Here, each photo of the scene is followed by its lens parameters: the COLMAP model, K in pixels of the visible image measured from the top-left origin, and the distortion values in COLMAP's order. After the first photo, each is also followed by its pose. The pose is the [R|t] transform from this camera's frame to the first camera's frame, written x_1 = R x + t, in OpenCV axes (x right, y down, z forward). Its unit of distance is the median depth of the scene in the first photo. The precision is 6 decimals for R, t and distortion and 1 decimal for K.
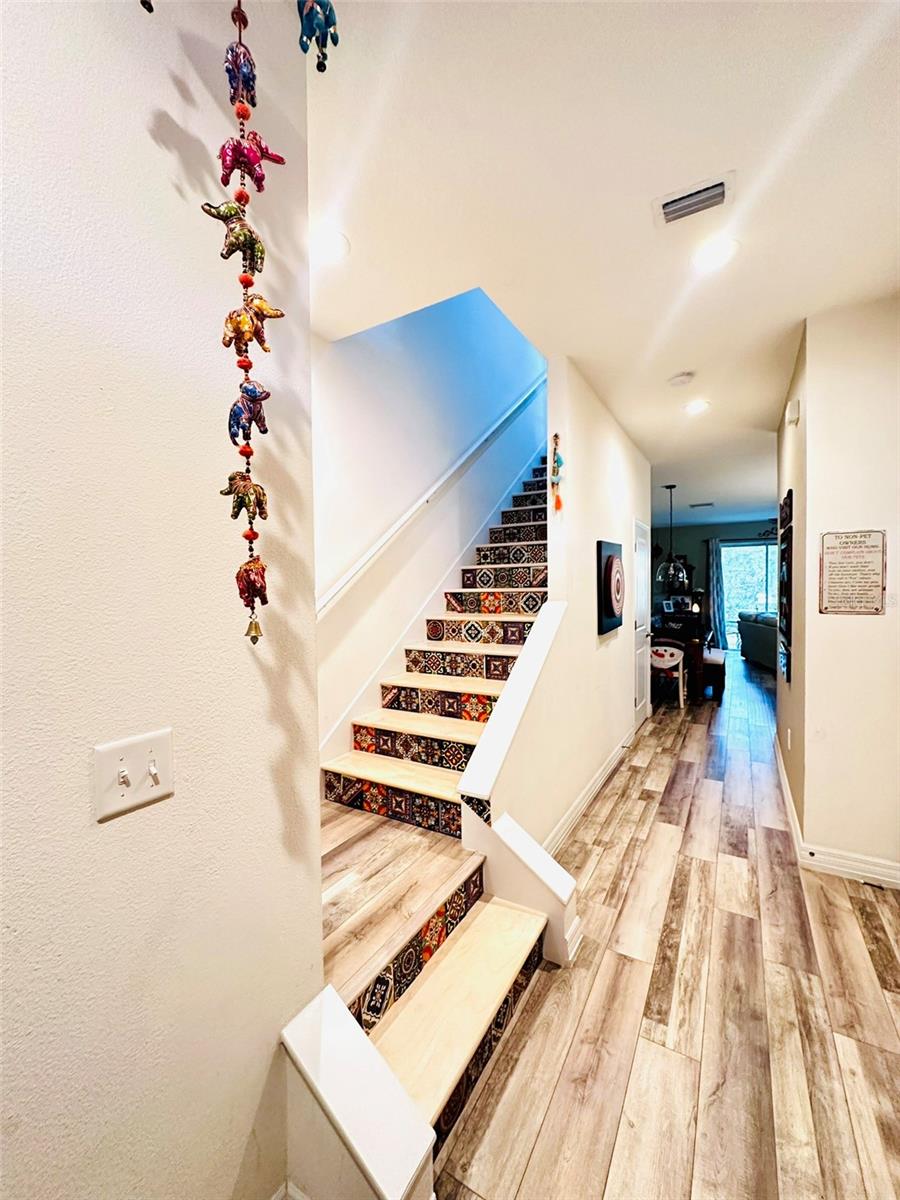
lens RADIAL K [[477.2, 0, 455.1], [0, 477.2, 598.8], [0, 0, 1]] dist [-0.004620, 0.000648]
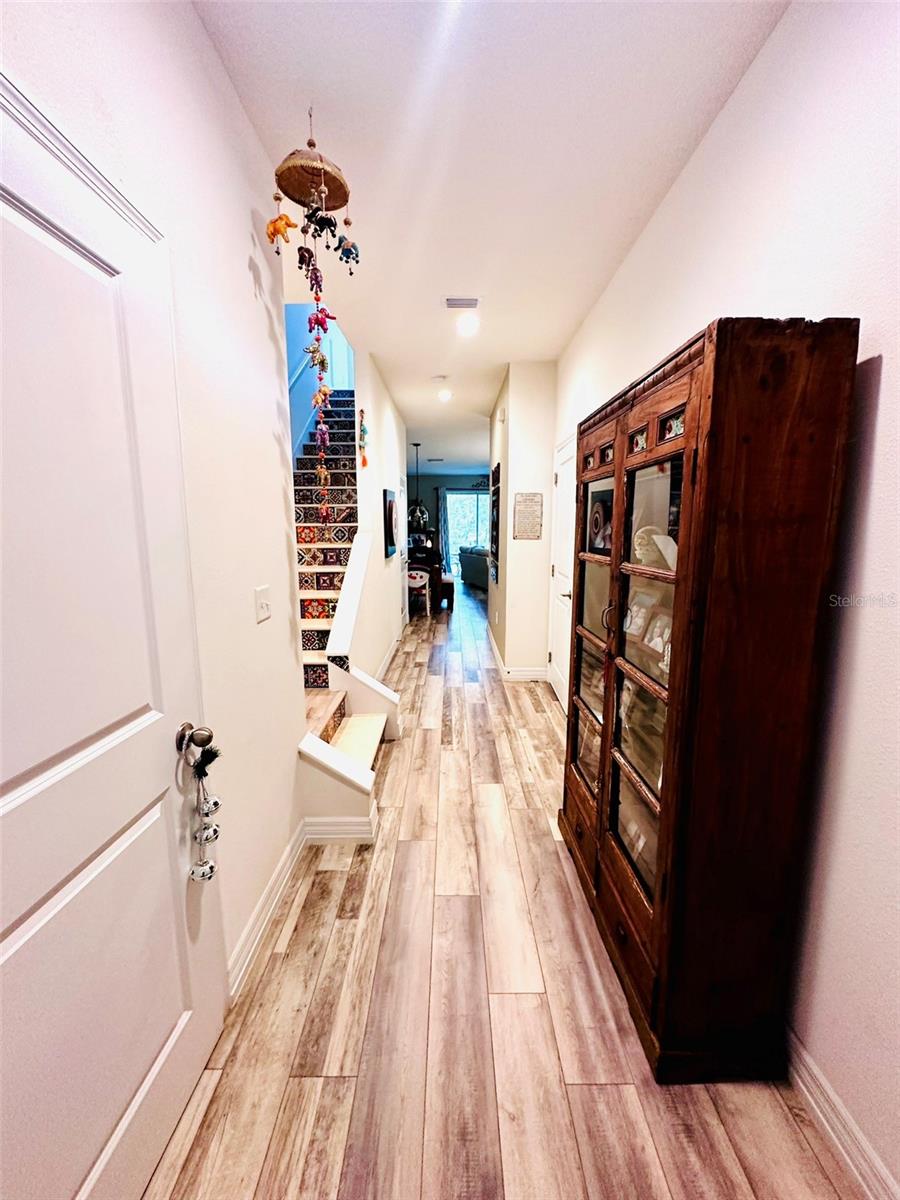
lens RADIAL K [[477.2, 0, 450.2], [0, 477.2, 601.6], [0, 0, 1]] dist [-0.004620, 0.000648]
pose [[0.860536, -0.071251, 0.504383, -0.350211], [0.005479, 0.991407, 0.130701, 0.028918], [-0.509361, -0.109709, 0.853531, -0.422675]]
